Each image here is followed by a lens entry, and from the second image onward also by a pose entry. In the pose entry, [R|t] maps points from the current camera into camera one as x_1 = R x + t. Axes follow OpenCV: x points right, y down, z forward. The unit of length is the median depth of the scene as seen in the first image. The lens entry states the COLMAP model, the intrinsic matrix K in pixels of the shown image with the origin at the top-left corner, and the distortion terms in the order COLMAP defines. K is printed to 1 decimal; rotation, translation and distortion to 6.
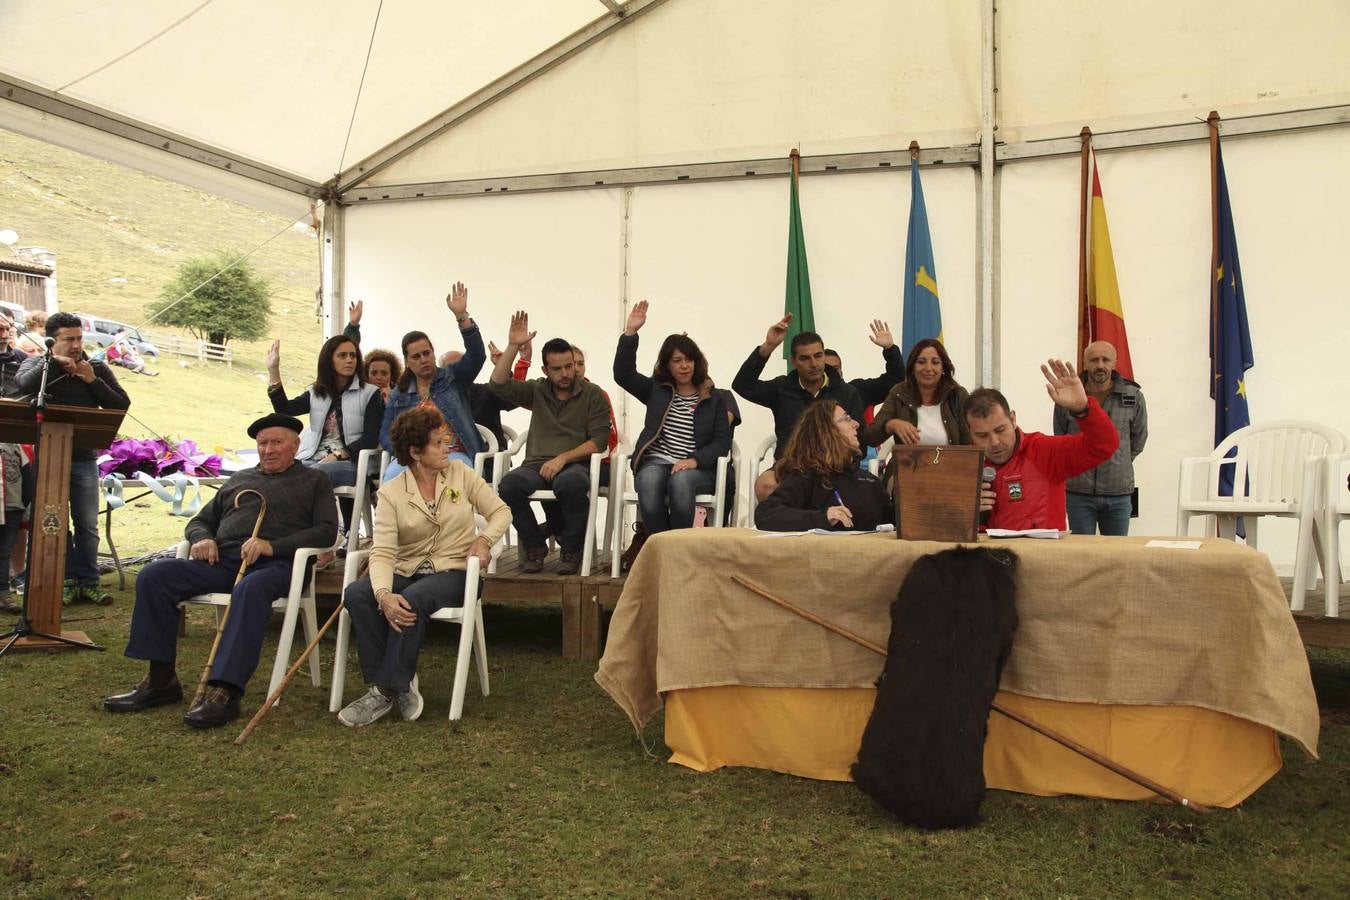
lens RADIAL K [[1066.2, 0, 681.9], [0, 1066.2, 443.7], [0, 0, 1]] dist [-0.089297, 0.099350]
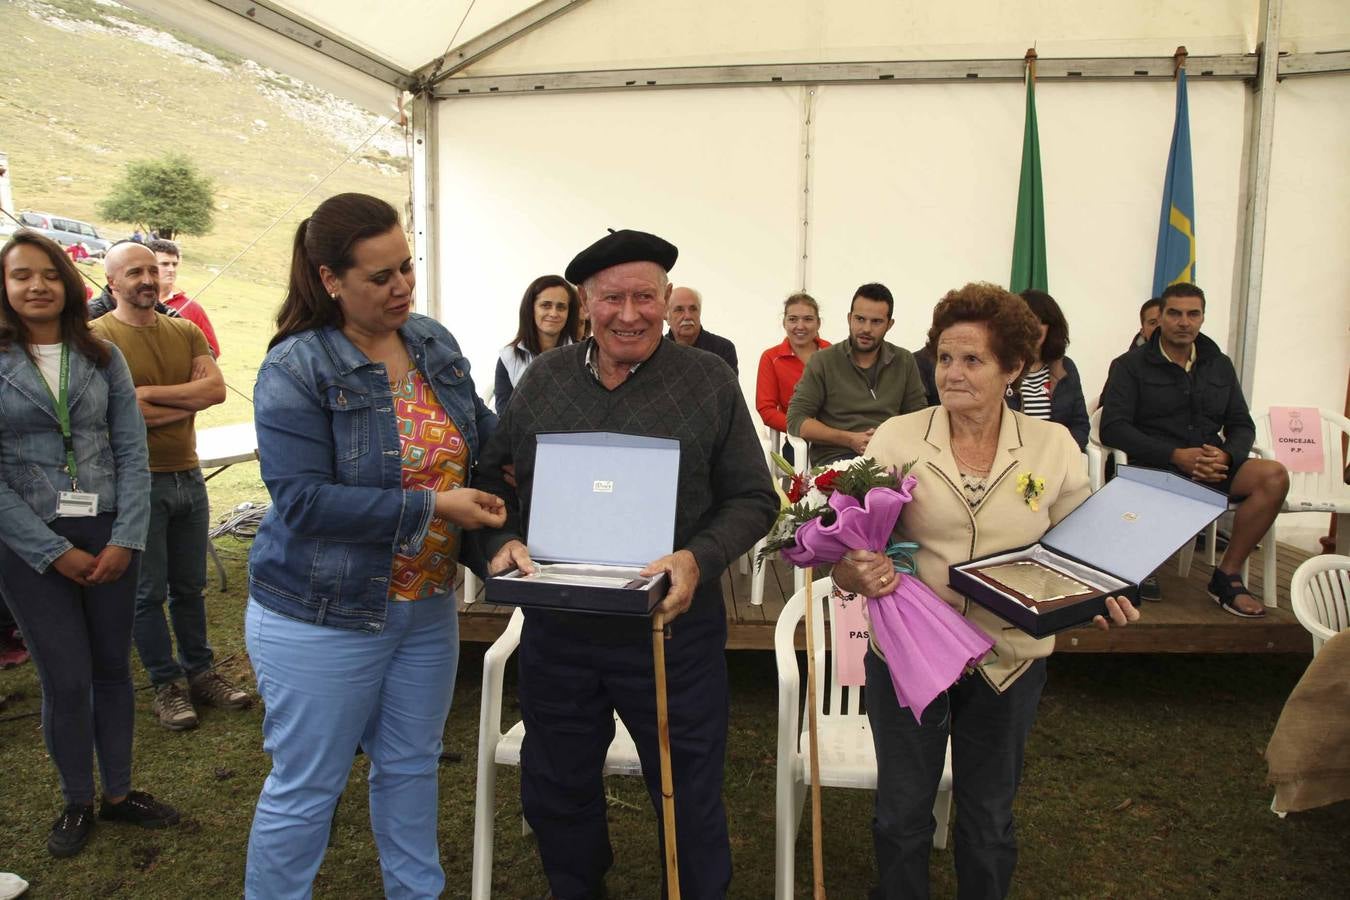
lens RADIAL K [[908.0, 0, 675.0], [0, 908.0, 450.0], [0, 0, 1]] dist [-0.122826, 0.064128]
pose [[0.994011, -0.014186, 0.108354, -0.256520], [-0.001000, 0.990316, 0.138827, -0.058104], [-0.109274, -0.138104, 0.984371, 0.301321]]
